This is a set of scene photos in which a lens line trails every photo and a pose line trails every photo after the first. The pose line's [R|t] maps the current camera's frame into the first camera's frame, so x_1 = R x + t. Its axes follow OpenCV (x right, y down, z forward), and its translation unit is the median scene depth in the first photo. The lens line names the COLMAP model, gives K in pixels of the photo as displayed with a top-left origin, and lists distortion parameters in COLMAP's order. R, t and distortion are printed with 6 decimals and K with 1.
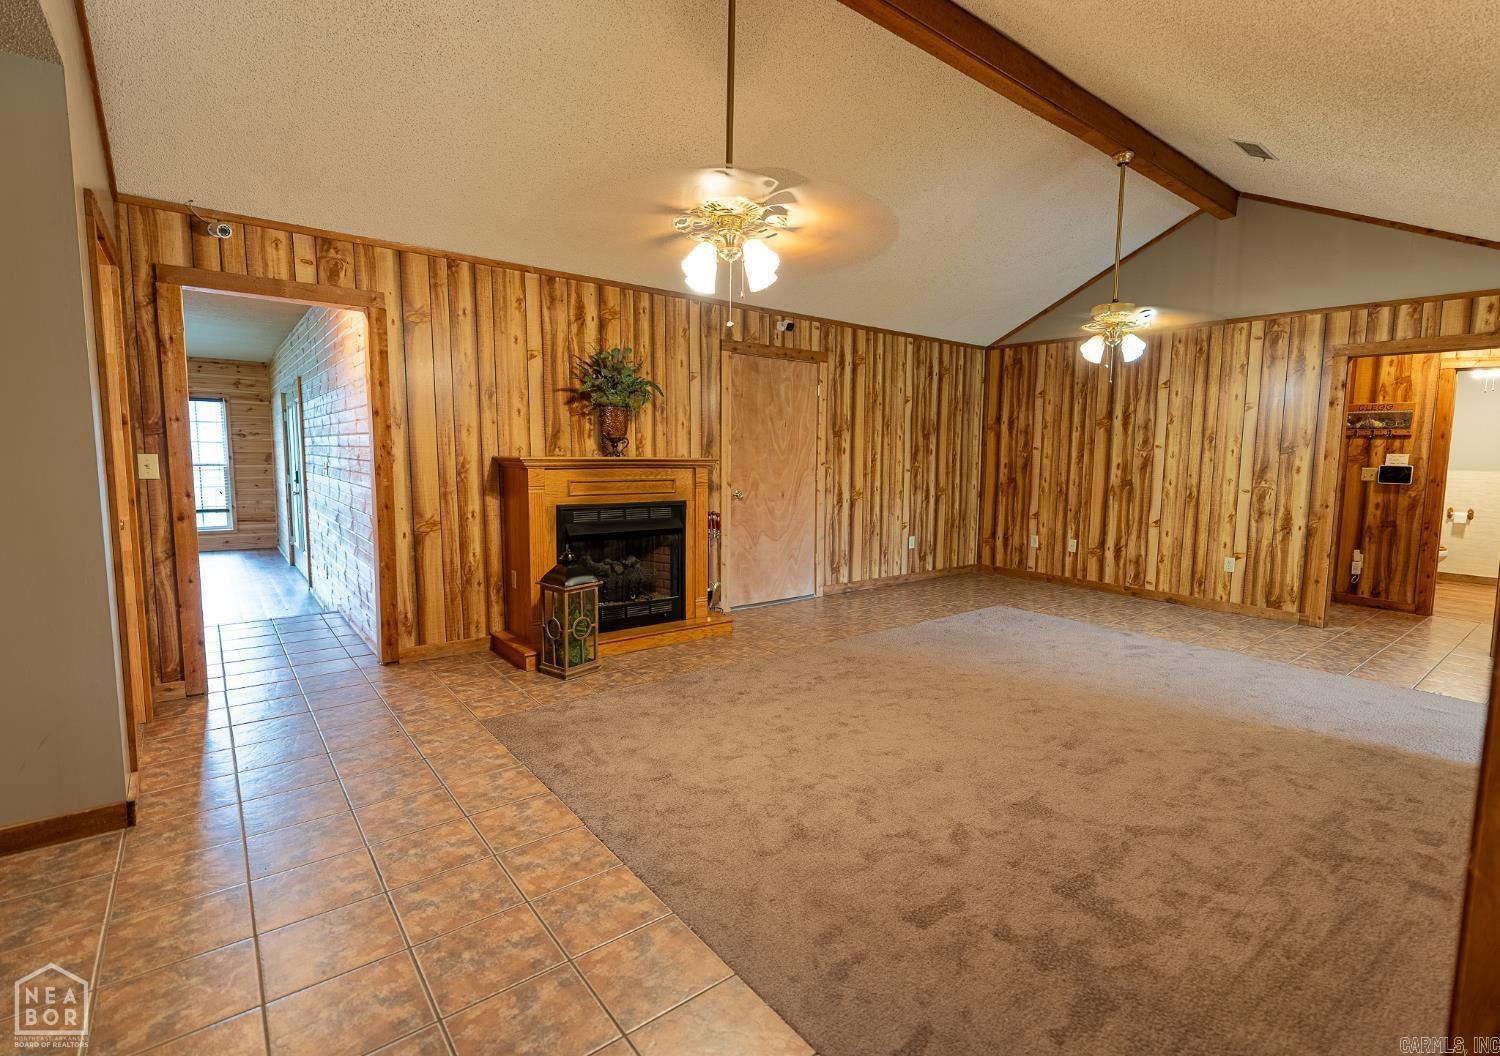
lens RADIAL K [[711.5, 0, 794.5], [0, 711.5, 526.3], [0, 0, 1]] dist [-0.005174, 0.000434]
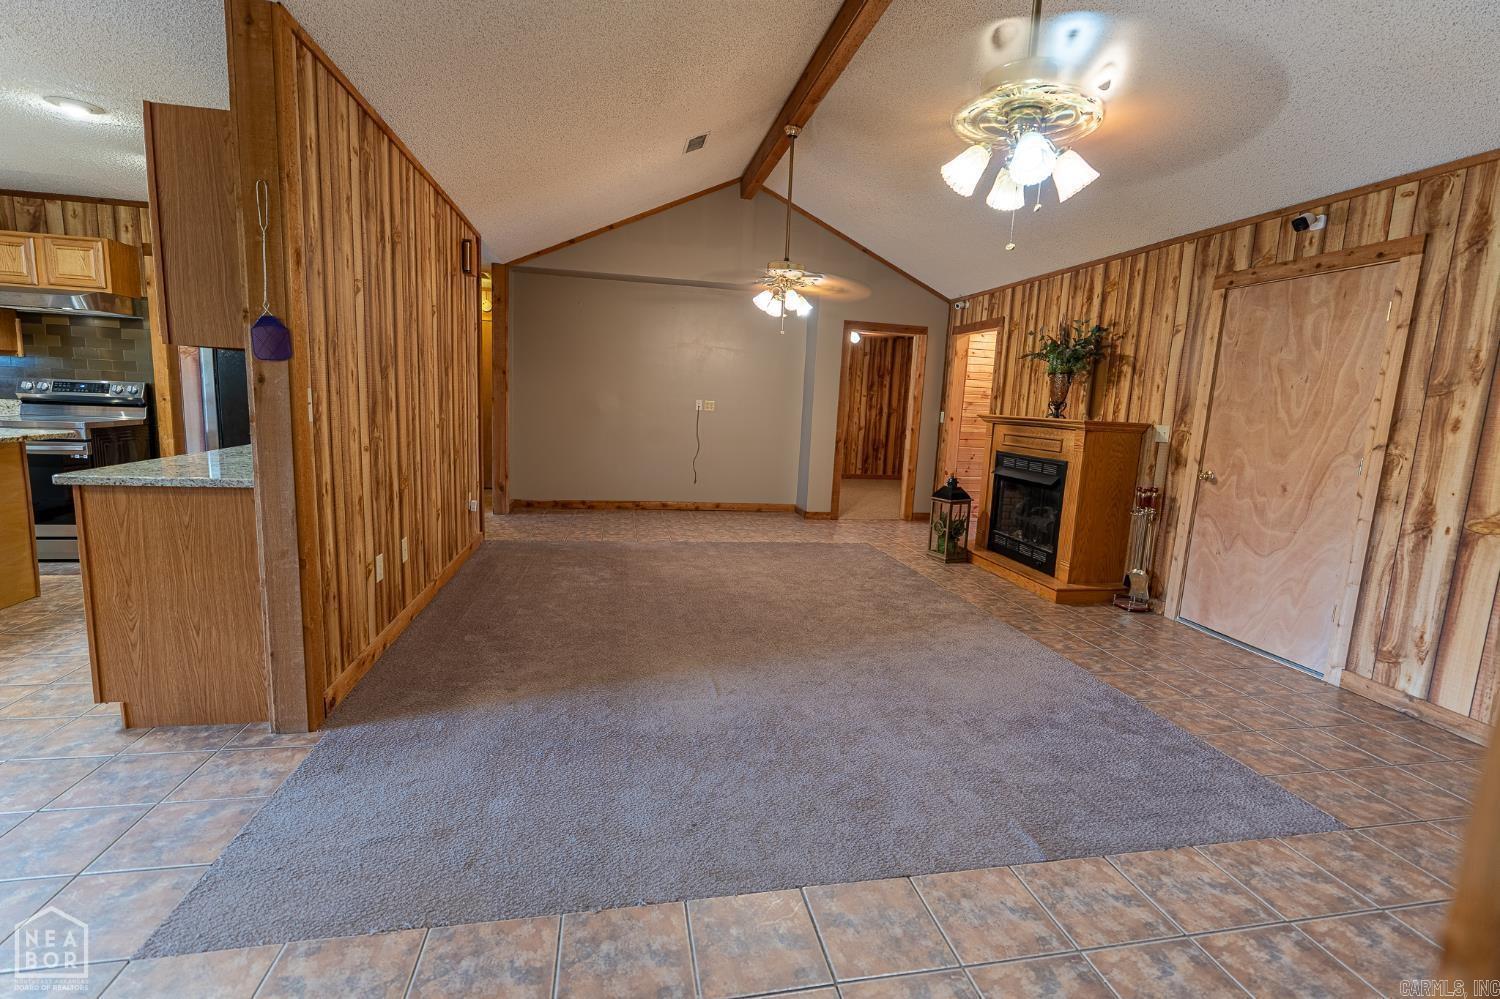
lens RADIAL K [[672.8, 0, 750.6], [0, 672.8, 496.4], [0, 0, 1]] dist [-0.007080, 0.002029]
pose [[-0.480966, 0.091102, -0.871993, 0.865963], [-0.142020, 0.973355, 0.180027, -0.091915], [0.865160, 0.210427, -0.455213, 1.005895]]
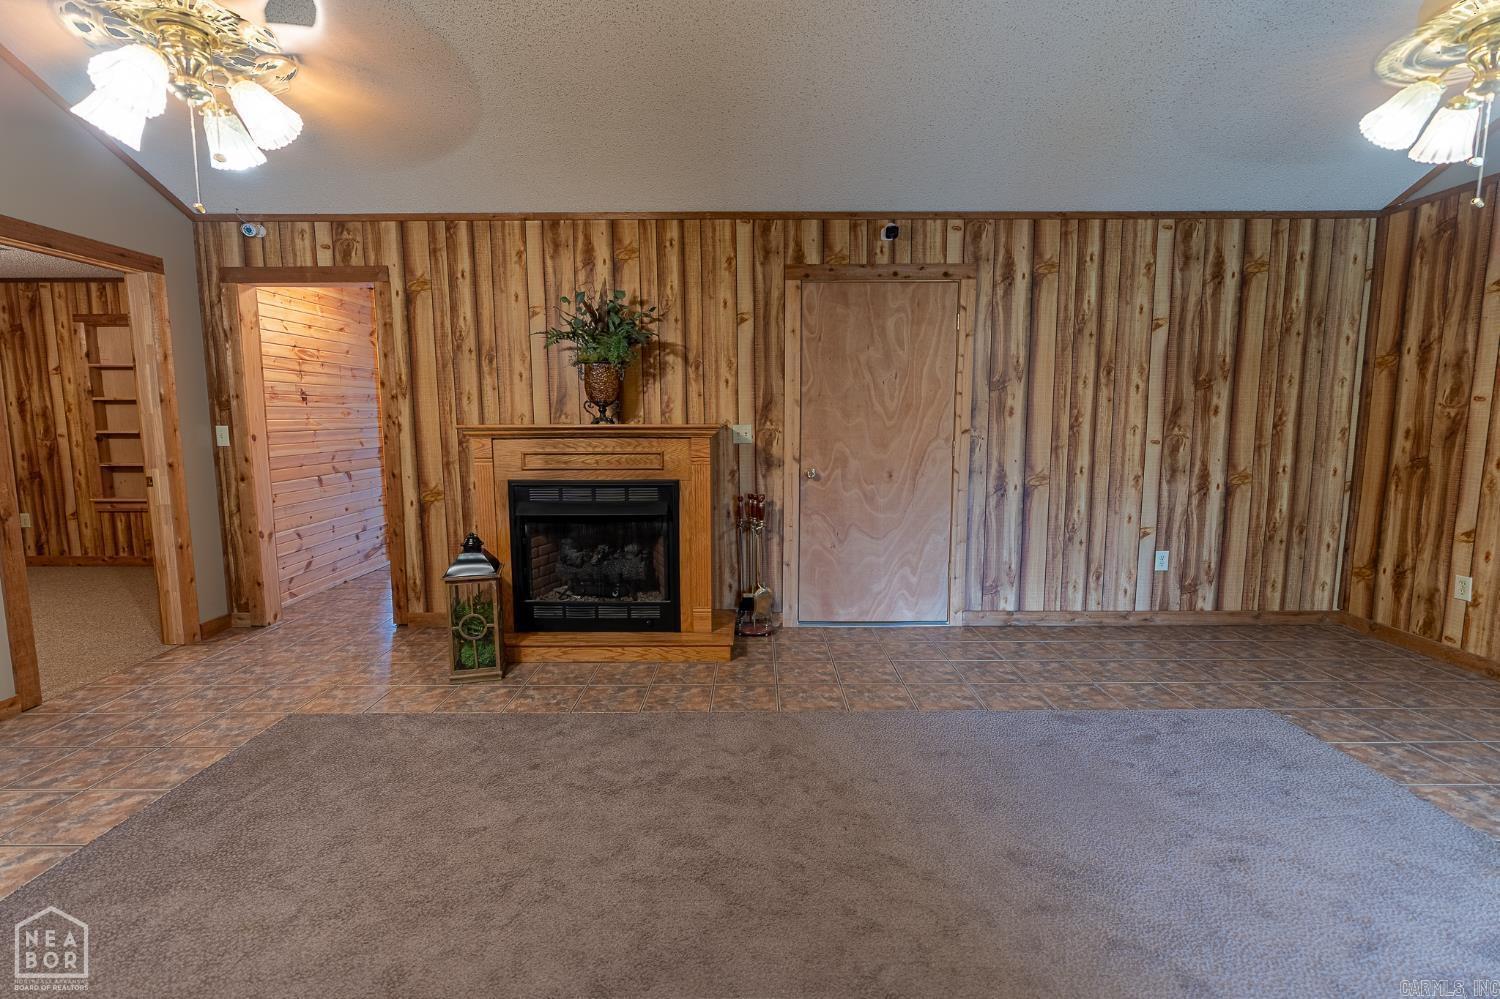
lens RADIAL K [[672.8, 0, 753.3], [0, 672.8, 496.5], [0, 0, 1]] dist [-0.007080, 0.002029]
pose [[0.765887, 0.060984, -0.640077, 0.360781], [-0.053249, 0.998088, 0.031379, -0.043422], [0.640767, 0.010050, 0.767670, 0.467515]]
